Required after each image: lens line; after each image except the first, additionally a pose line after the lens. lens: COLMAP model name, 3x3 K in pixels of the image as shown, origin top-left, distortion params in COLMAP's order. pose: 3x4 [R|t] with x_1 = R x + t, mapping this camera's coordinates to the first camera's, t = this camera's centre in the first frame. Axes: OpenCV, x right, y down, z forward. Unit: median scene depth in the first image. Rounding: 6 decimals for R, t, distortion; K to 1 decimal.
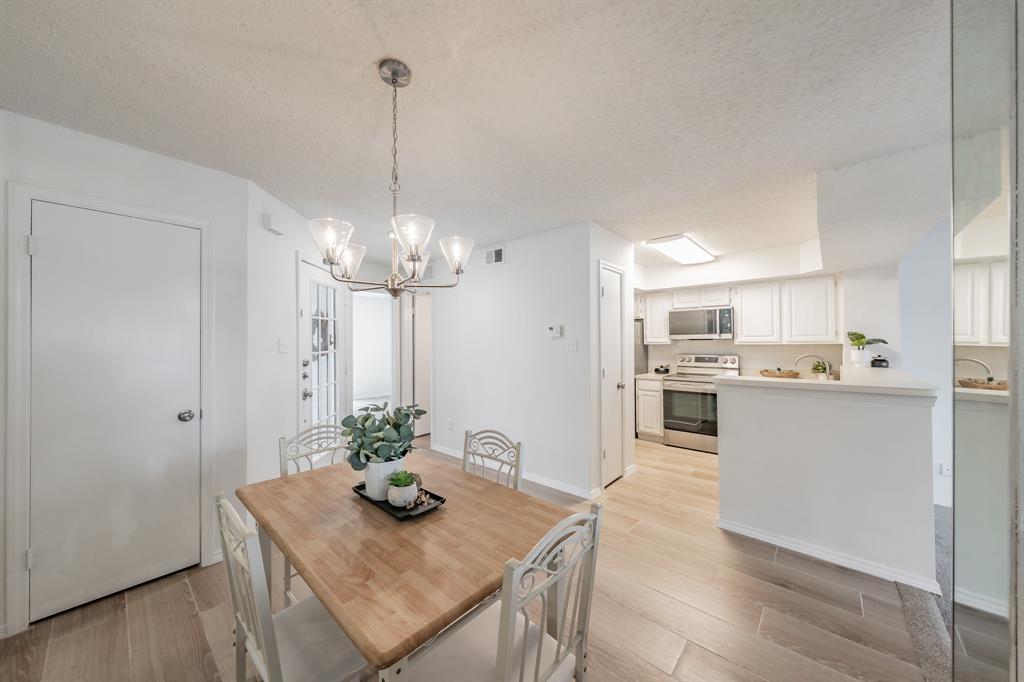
lens RADIAL K [[360.3, 0, 514.2], [0, 360.3, 340.4], [0, 0, 1]] dist [-0.004792, 0.001151]
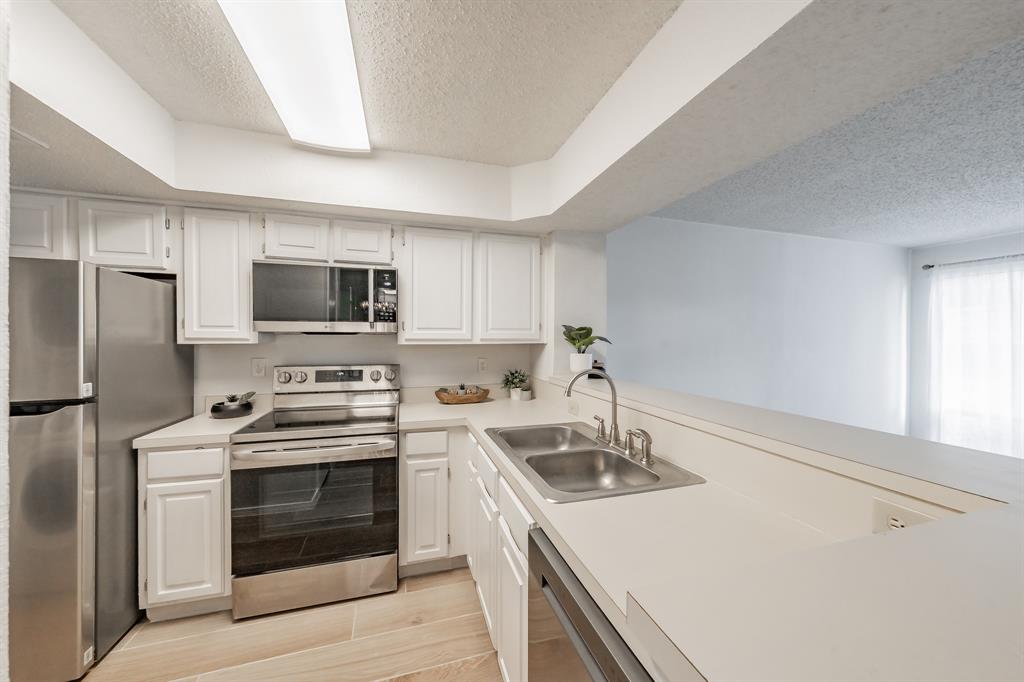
lens RADIAL K [[360.3, 0, 503.5], [0, 360.3, 341.3], [0, 0, 1]] dist [-0.004792, 0.001151]
pose [[0.529656, -0.000006, 0.848213, 0.262687], [-0.012788, 0.999886, 0.007992, 0.001334], [-0.848116, -0.015080, 0.529596, 0.607432]]
